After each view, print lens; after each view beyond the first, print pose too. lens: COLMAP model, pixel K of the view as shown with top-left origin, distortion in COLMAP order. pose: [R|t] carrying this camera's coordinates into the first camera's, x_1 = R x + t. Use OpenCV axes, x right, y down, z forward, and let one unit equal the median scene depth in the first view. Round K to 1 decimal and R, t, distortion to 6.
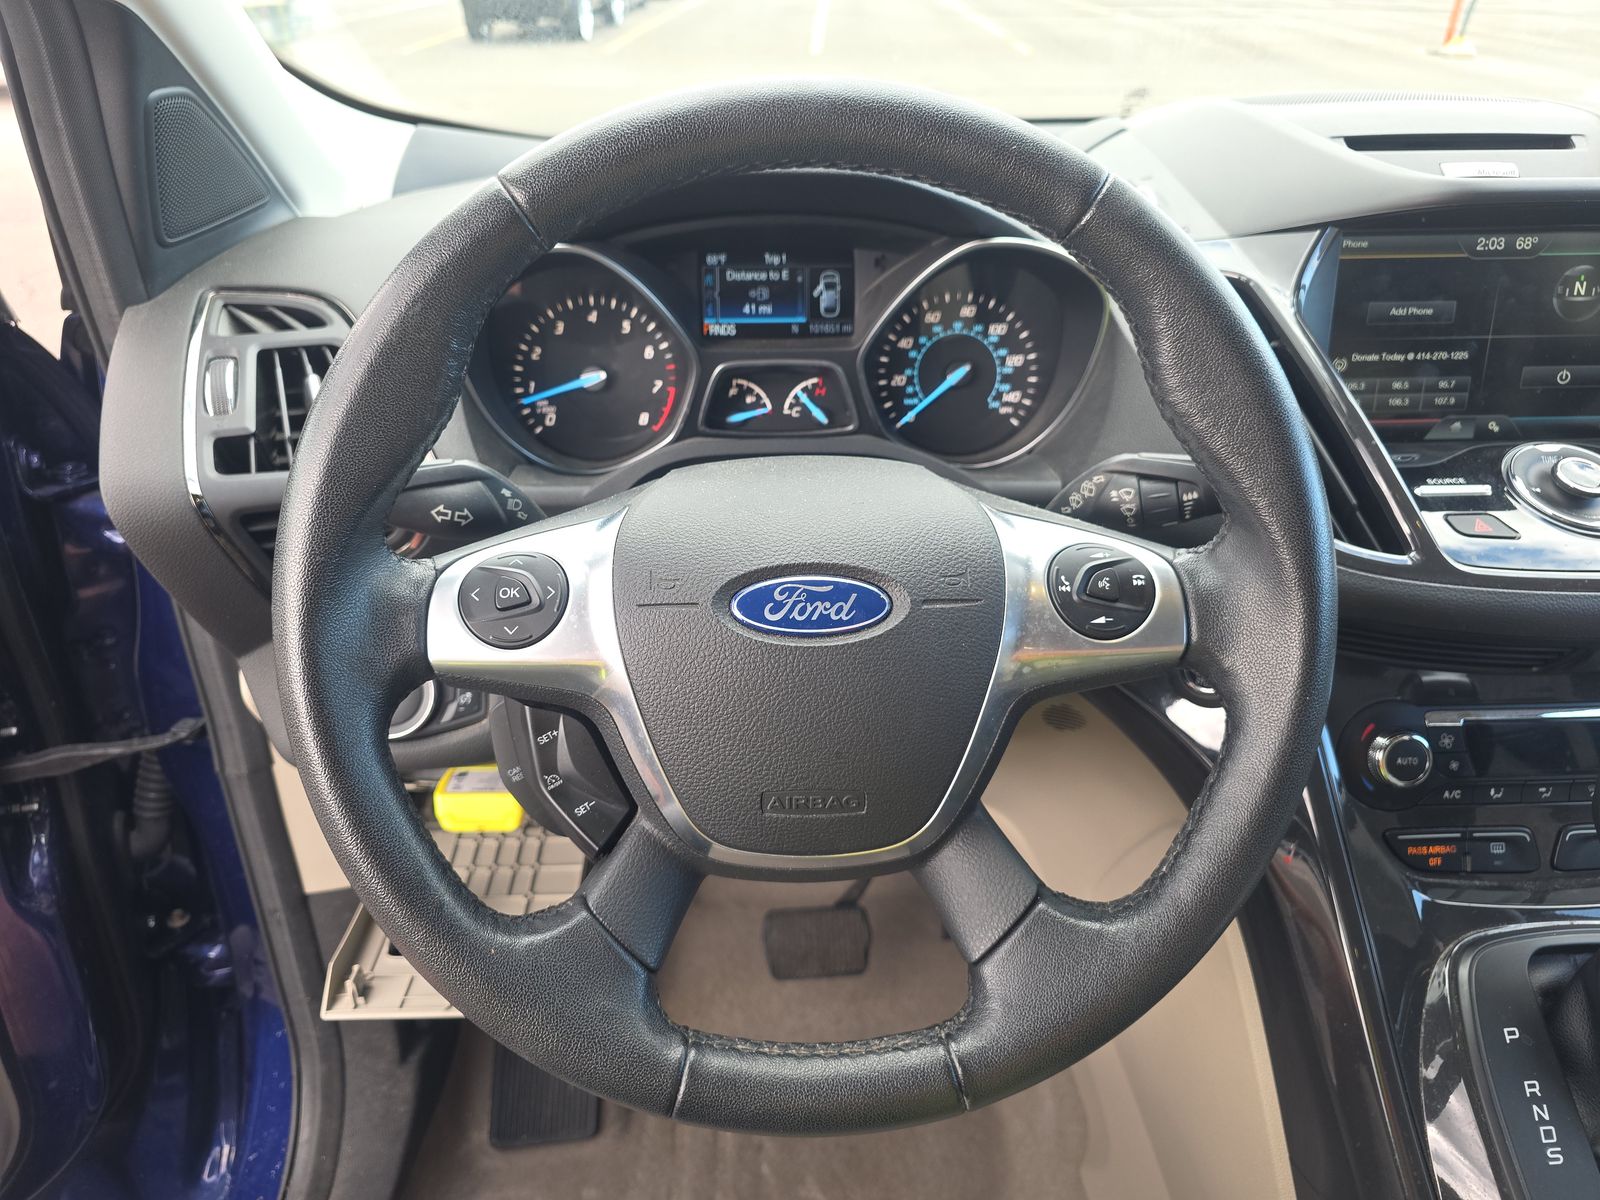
lens RADIAL K [[1076.4, 0, 780.6], [0, 1076.4, 600.9], [0, 0, 1]] dist [0.044831, -0.043477]
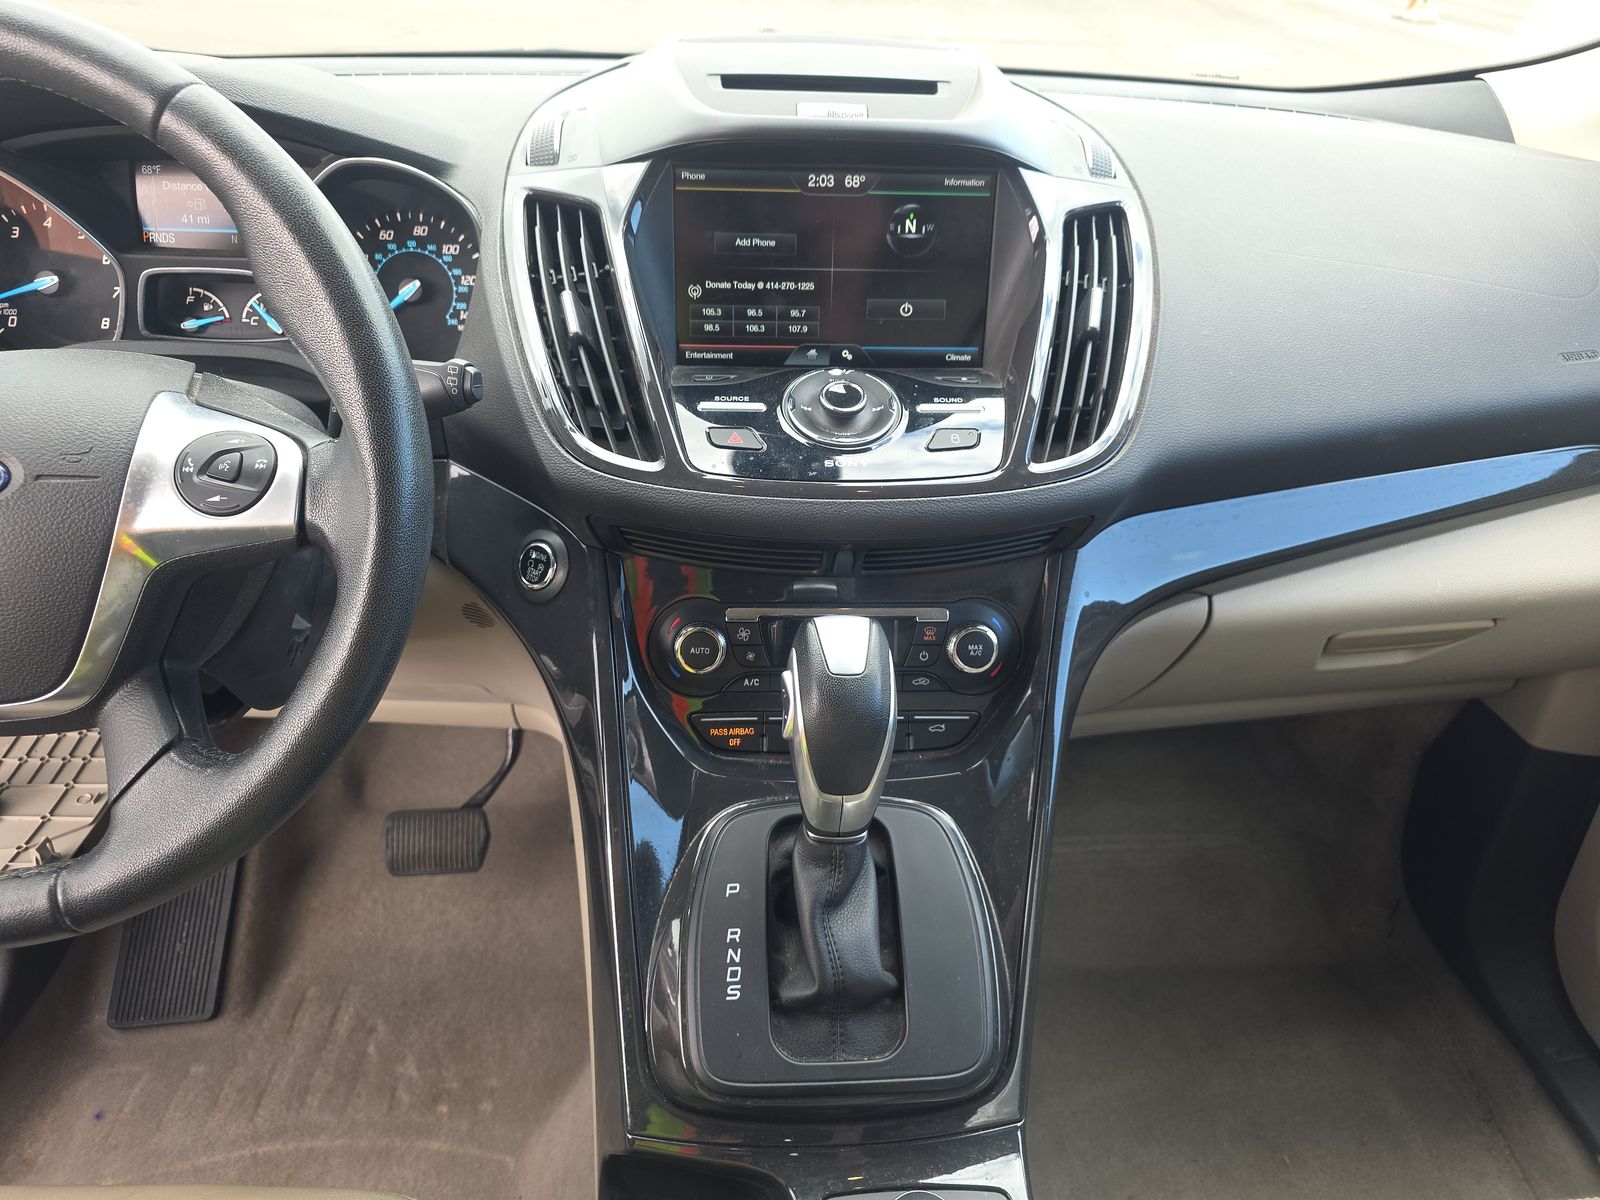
lens RADIAL K [[1063.2, 0, 800.0], [0, 1063.2, 600.0], [0, 0, 1]] dist [0.053916, -0.049679]
pose [[0.999235, 0.022117, 0.032260, 0.536073], [-0.023578, 0.998680, 0.045635, 0.035491], [-0.031208, -0.046361, 0.998437, -0.072507]]
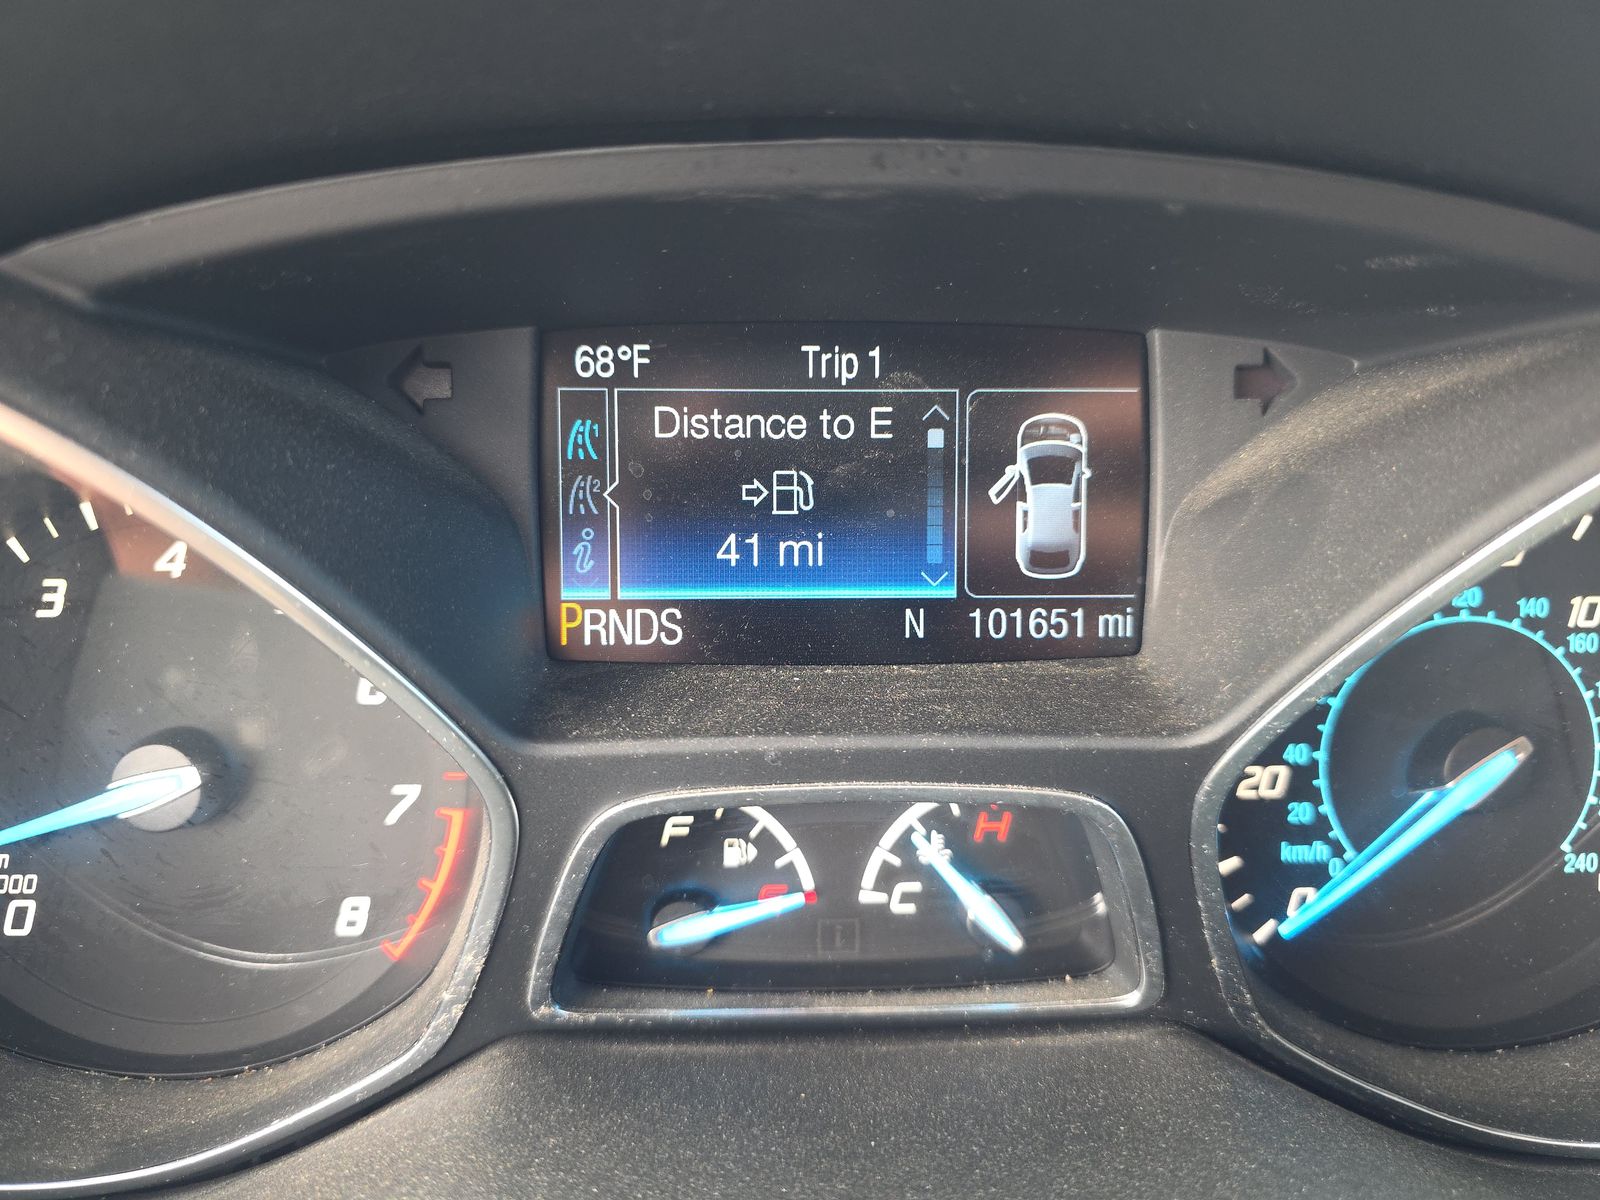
lens RADIAL K [[1184.5, 0, 800.0], [0, 1184.5, 600.0], [0, 0, 1]] dist [0.001784, -0.073965]
pose [[0.999818, 0.011808, 0.015017, -0.018502], [-0.010294, 0.995219, -0.097122, -0.230914], [-0.016092, 0.096950, 0.995159, 0.720386]]
